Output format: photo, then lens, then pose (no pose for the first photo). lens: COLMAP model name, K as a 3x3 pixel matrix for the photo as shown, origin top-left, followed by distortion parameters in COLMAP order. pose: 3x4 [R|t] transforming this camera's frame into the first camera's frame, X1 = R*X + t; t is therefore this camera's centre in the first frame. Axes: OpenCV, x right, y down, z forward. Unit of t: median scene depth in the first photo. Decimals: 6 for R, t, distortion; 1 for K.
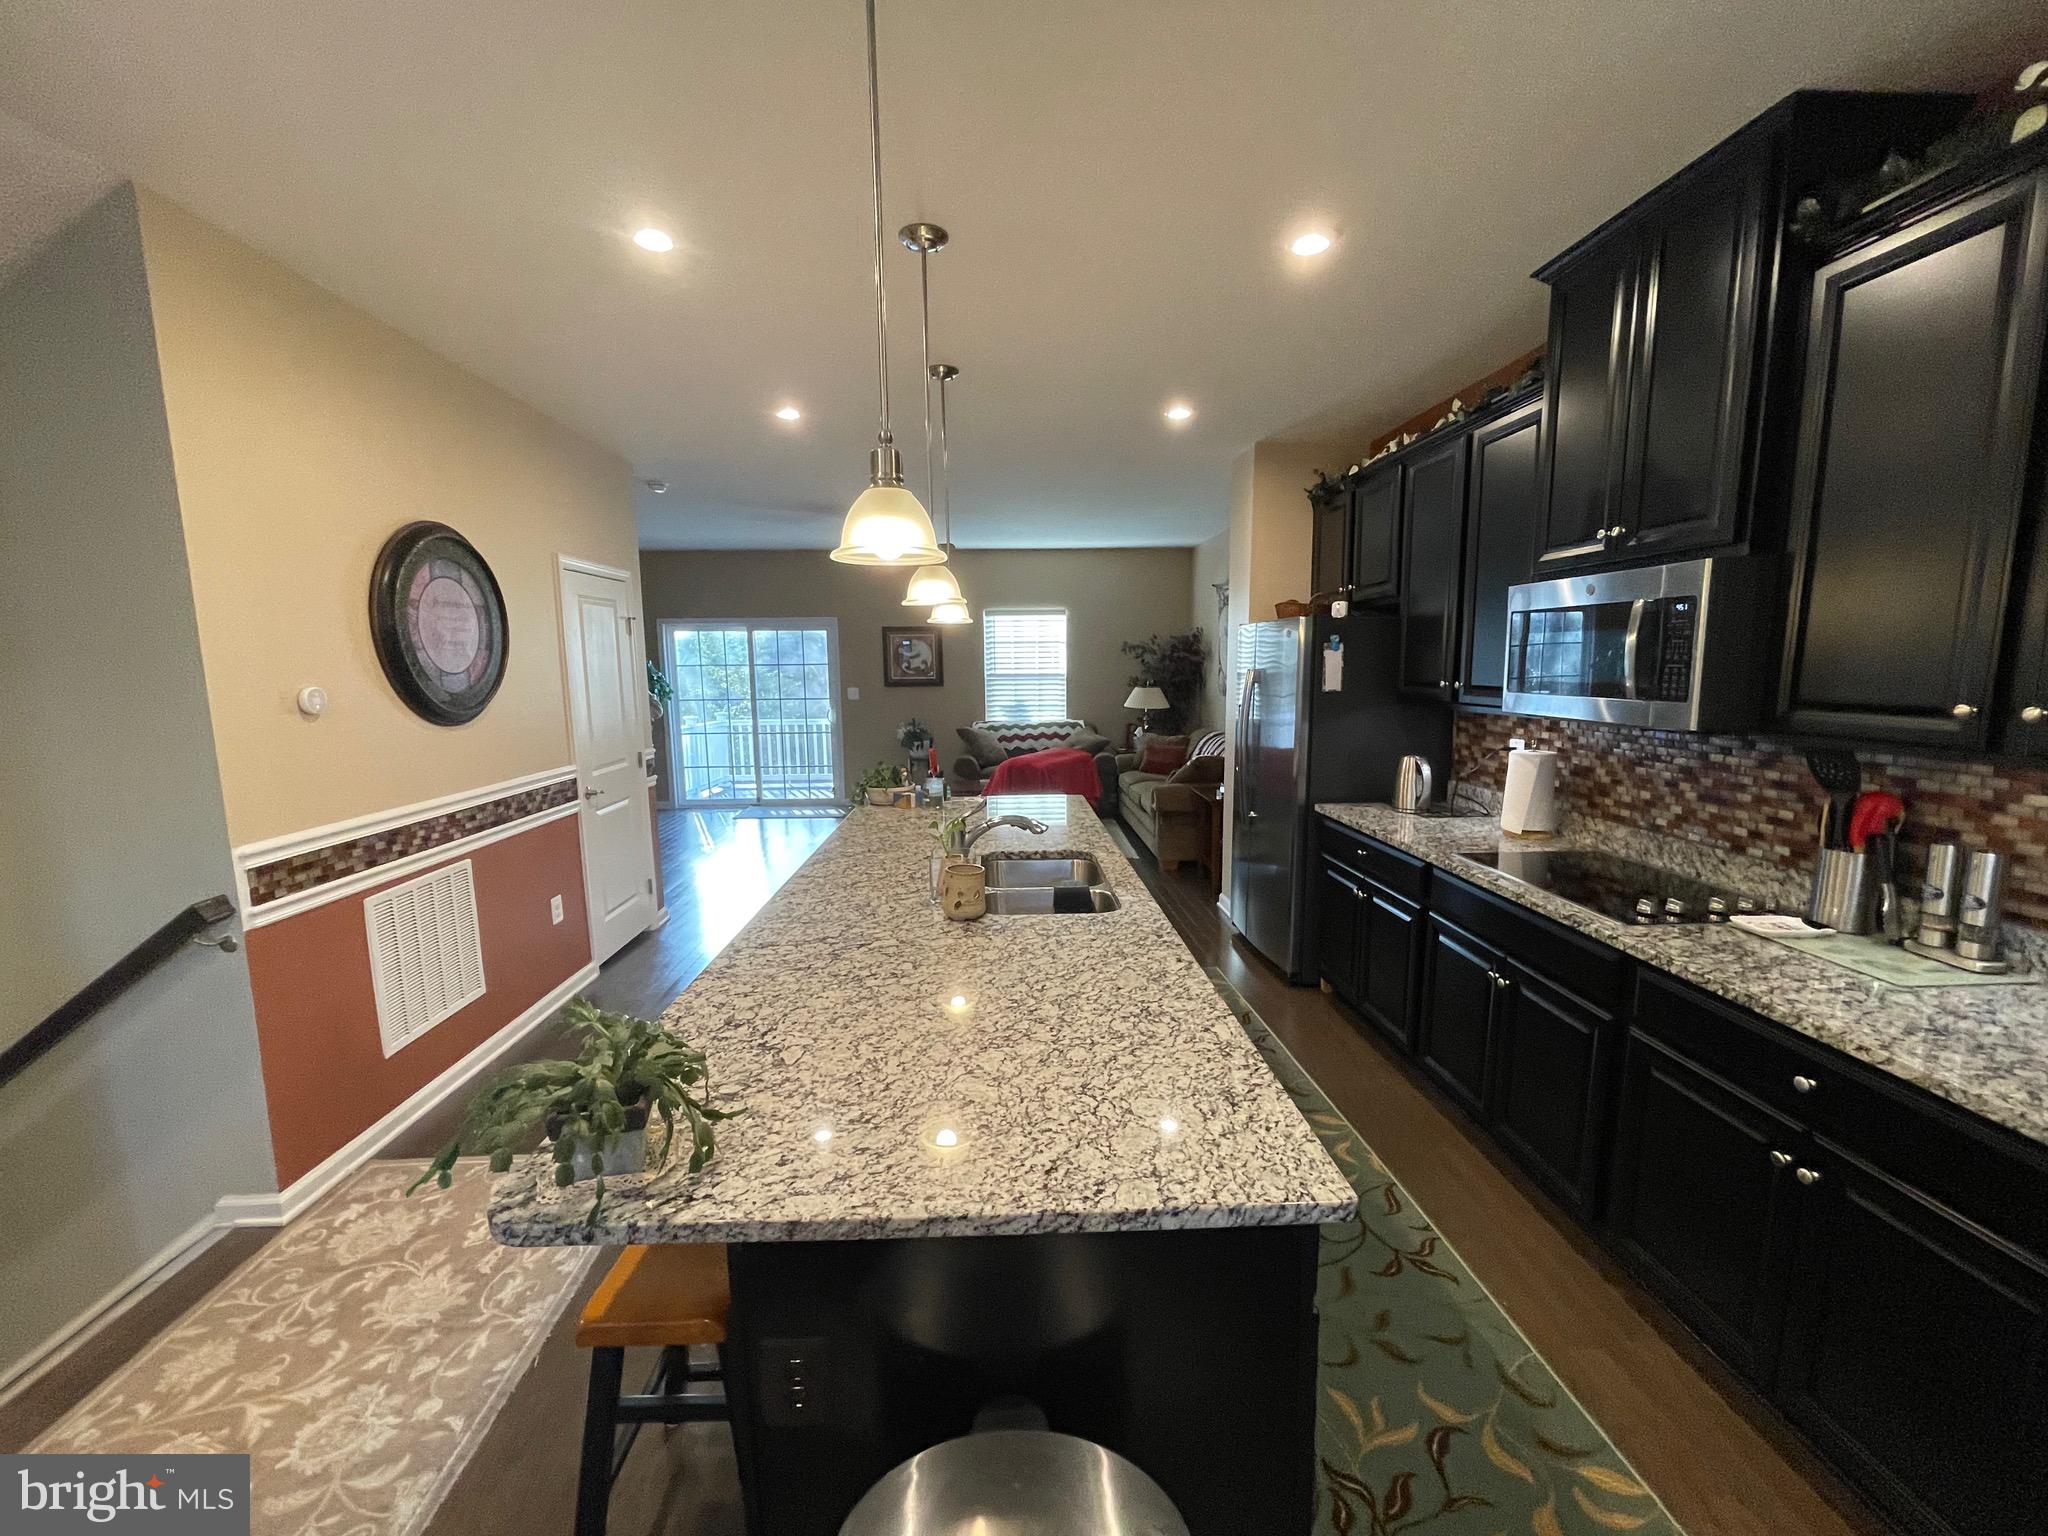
lens RADIAL K [[825.4, 0, 1015.5], [0, 825.4, 782.0], [0, 0, 1]] dist [-0.000237, -0.000586]
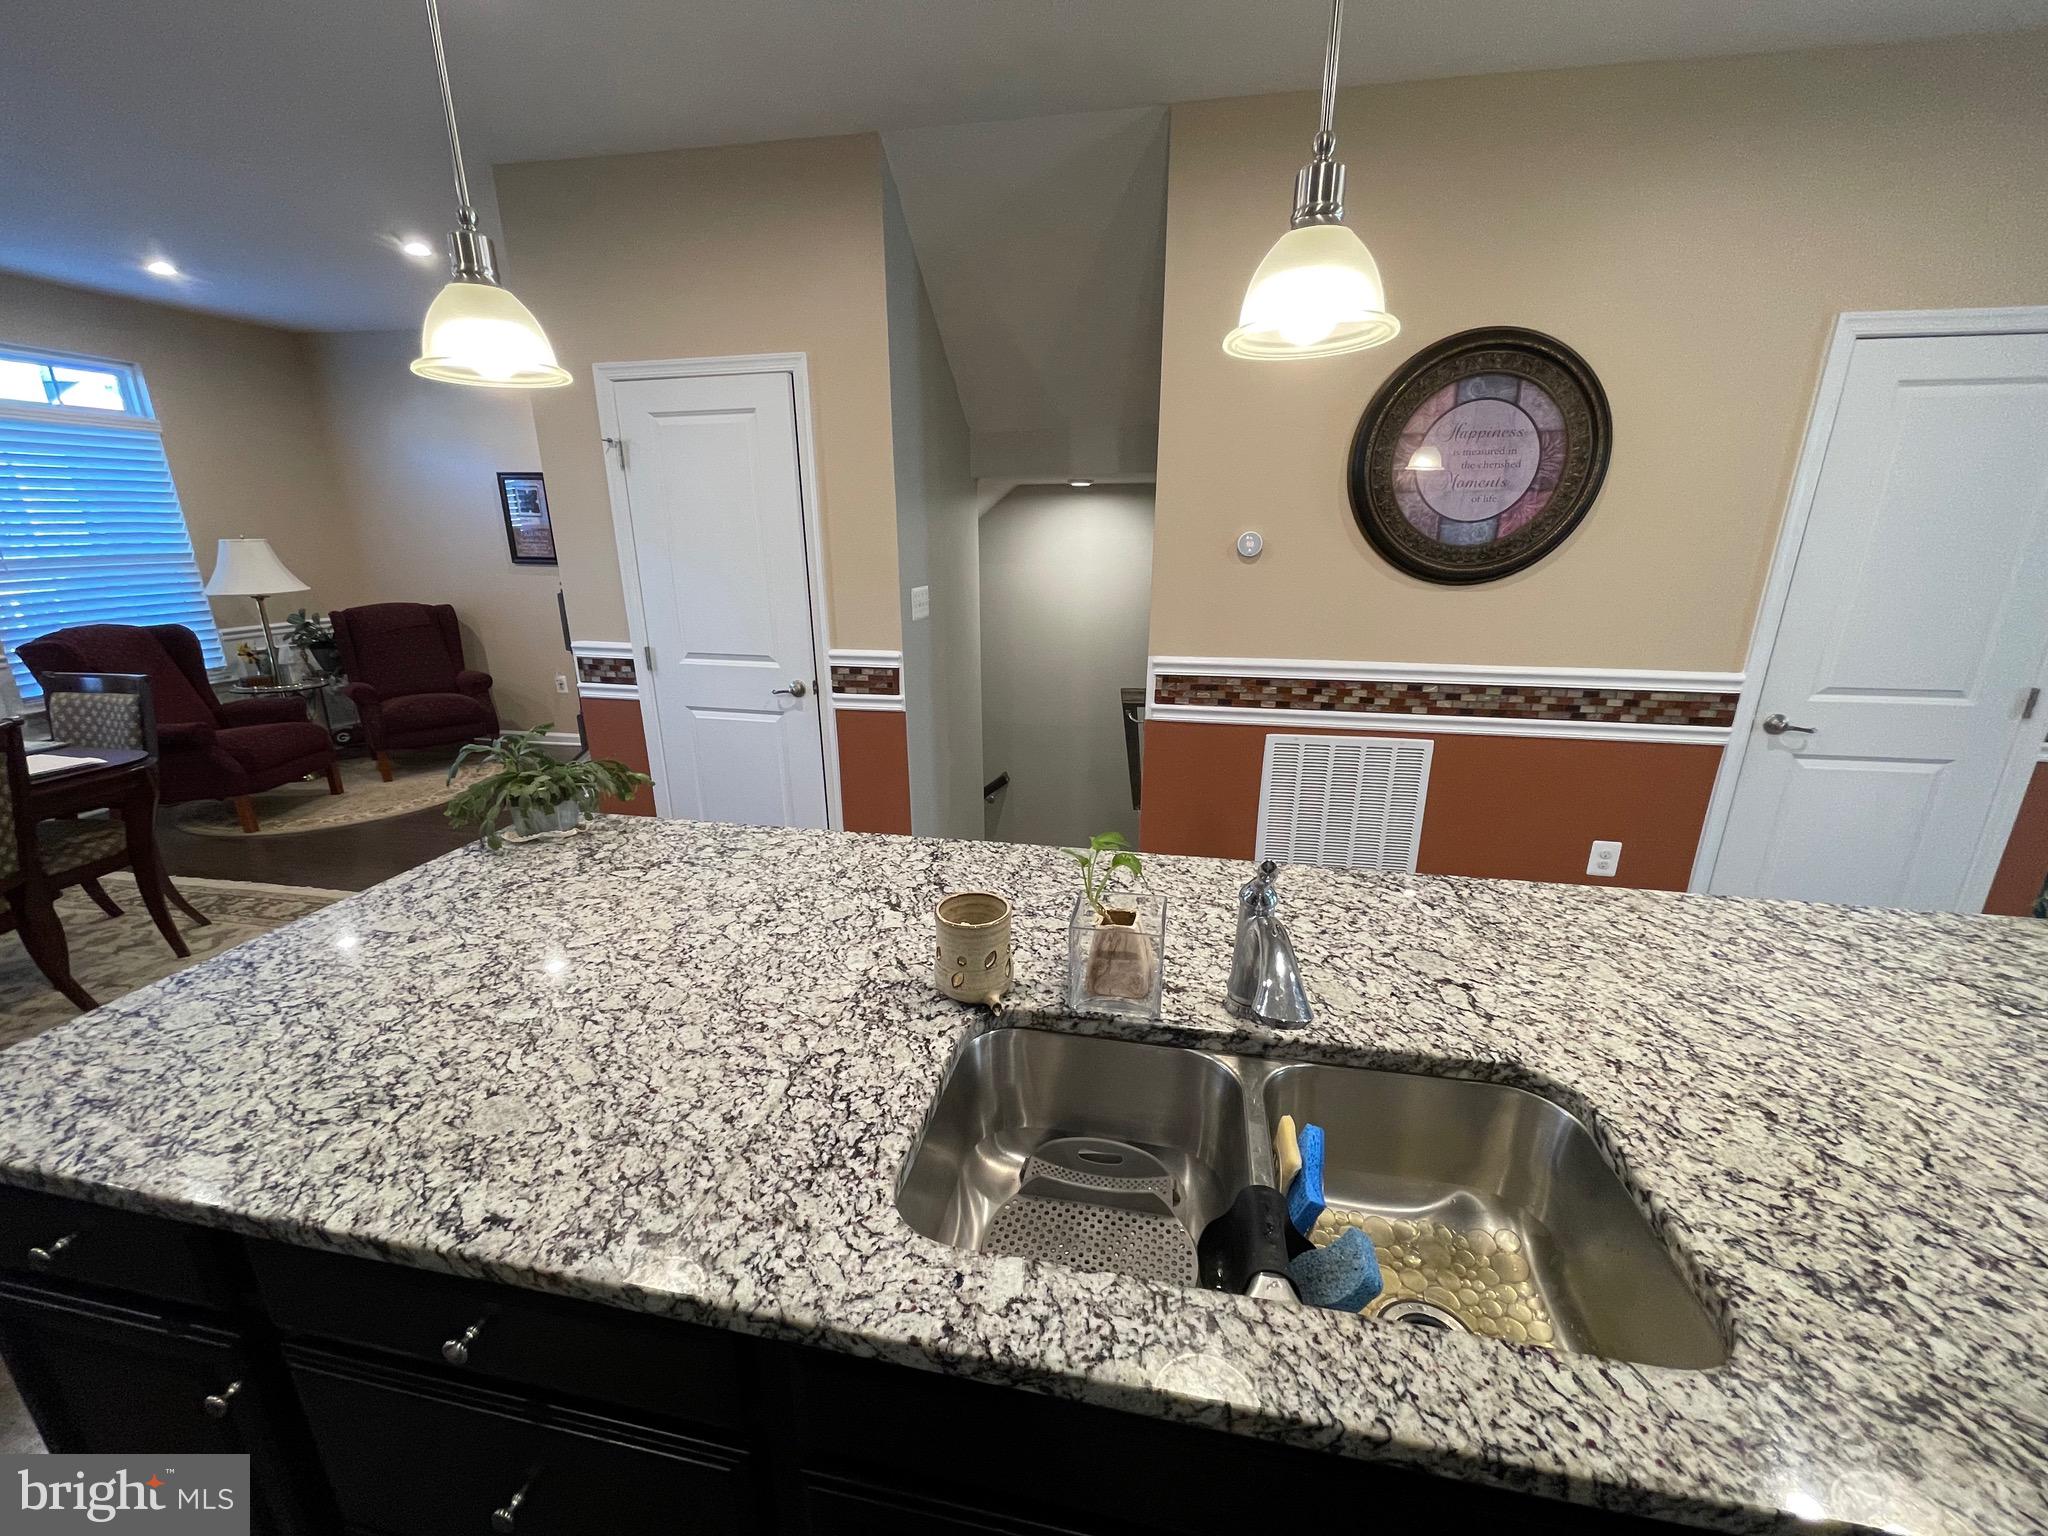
lens RADIAL K [[826.1, 0, 1021.6], [0, 826.1, 778.2], [0, 0, 1]] dist [0.000725, 0.000158]
pose [[-0.229050, 0.296794, -0.927065, 0.344626], [-0.135242, 0.933445, 0.332250, -0.132670], [0.963974, 0.201480, -0.173666, 0.954890]]
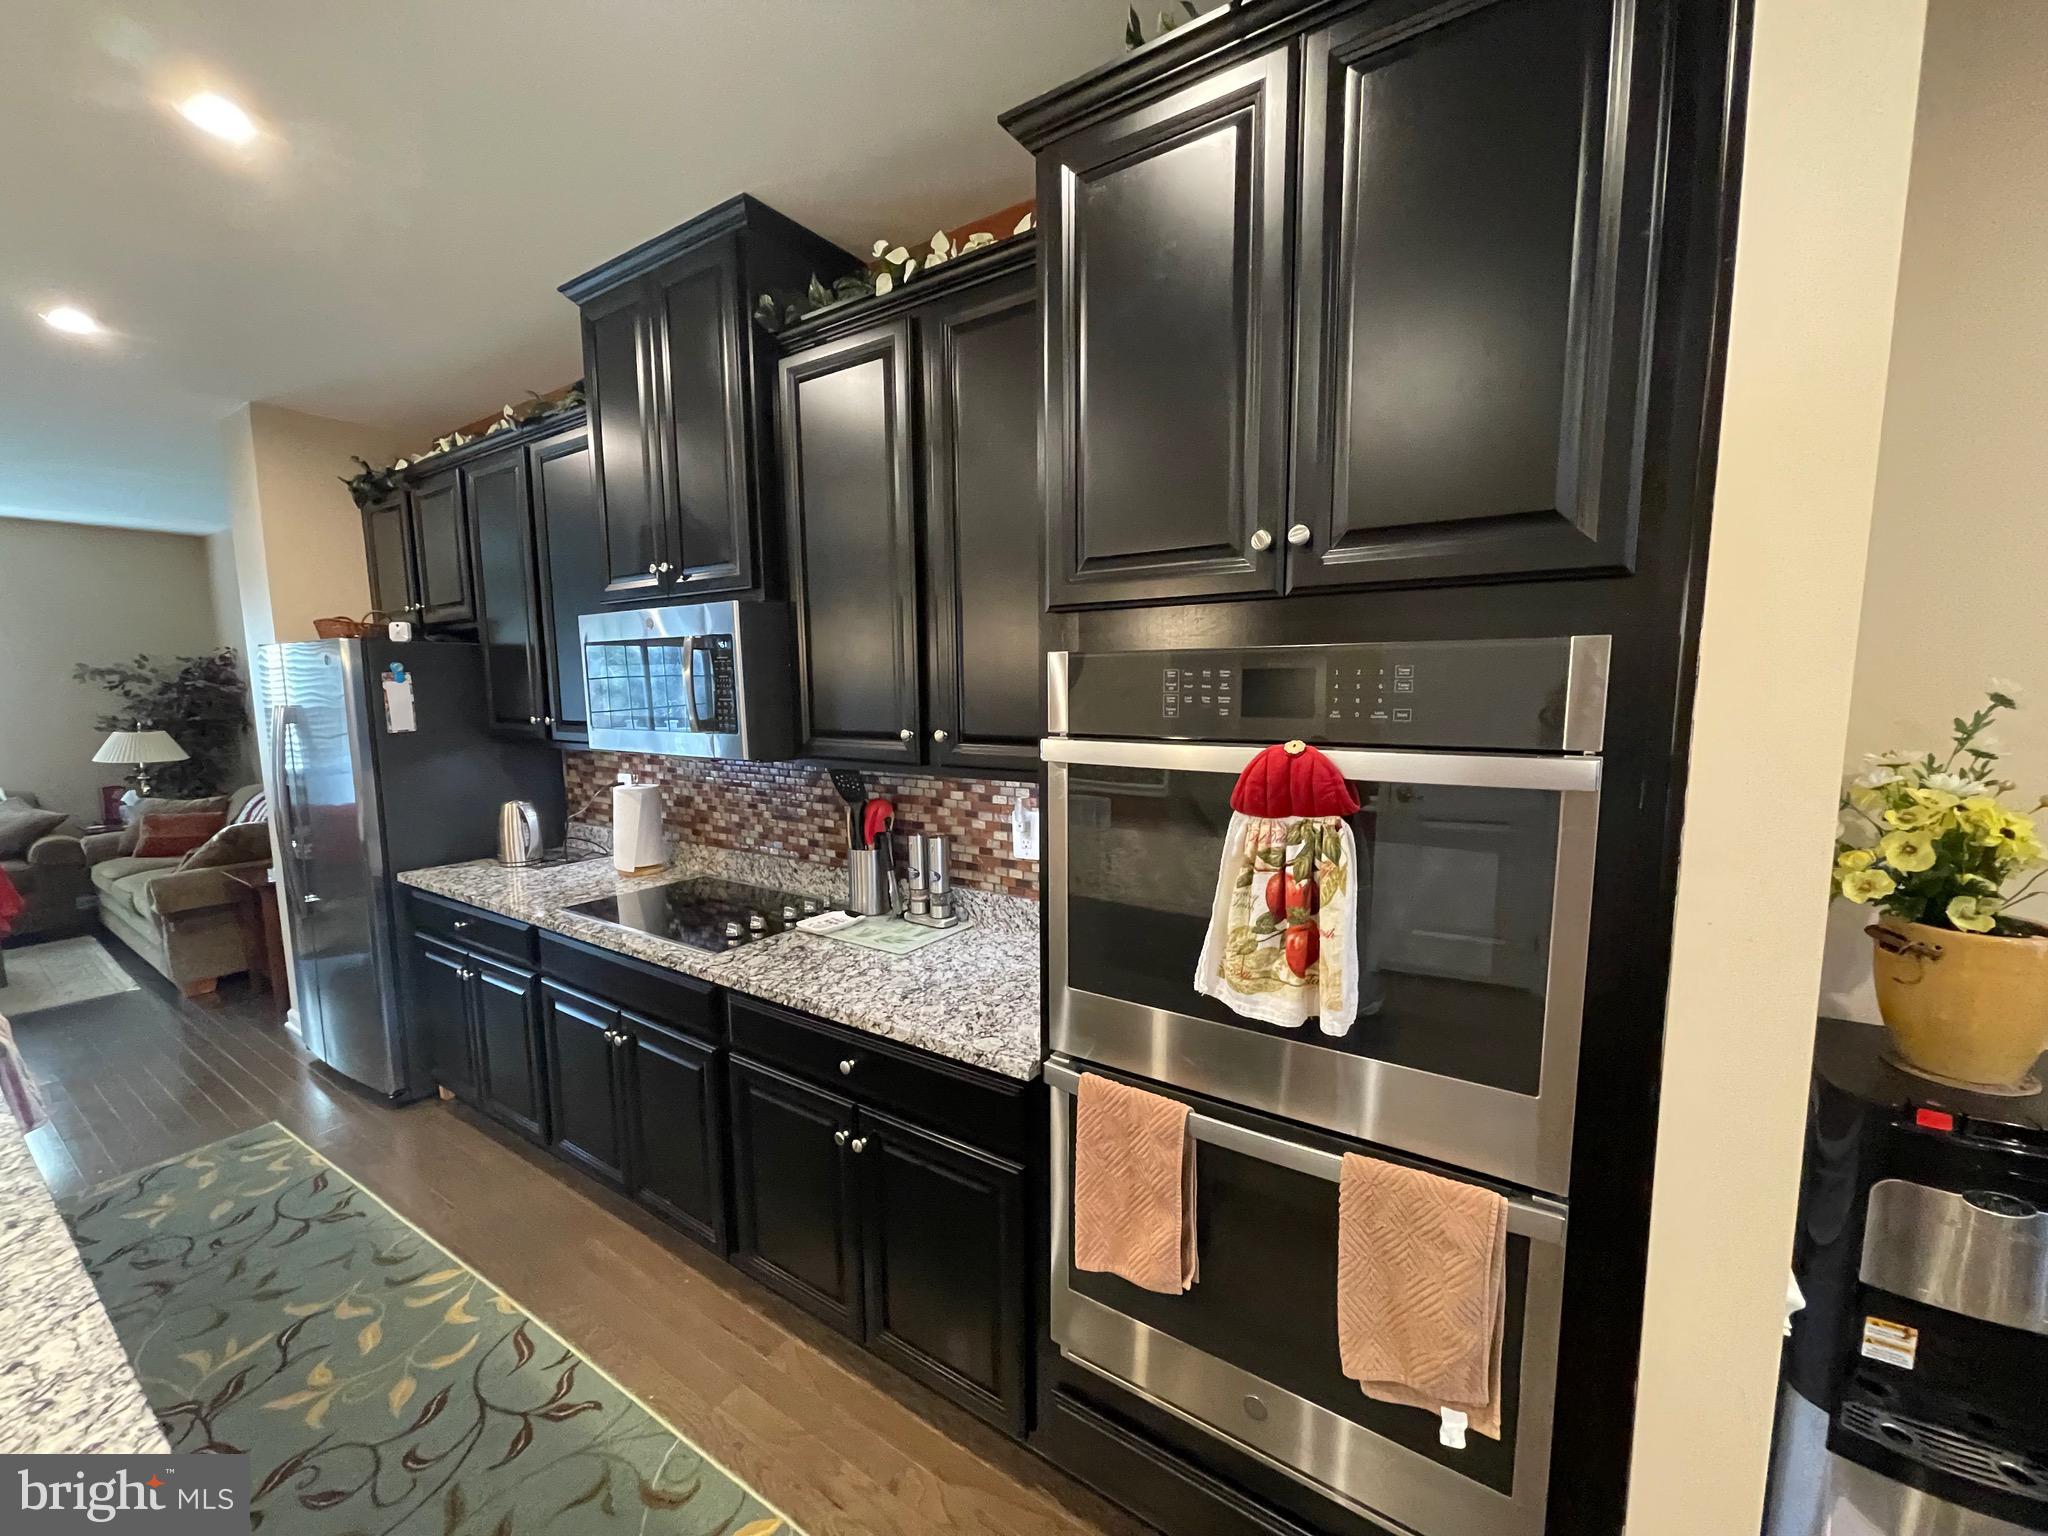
lens RADIAL K [[825.4, 0, 1015.5], [0, 825.4, 782.0], [0, 0, 1]] dist [-0.000237, -0.000586]
pose [[0.598253, -0.091081, 0.796114, 0.138443], [0.117694, 0.992732, 0.025132, -0.016108], [-0.792617, 0.078663, 0.604625, 0.058431]]
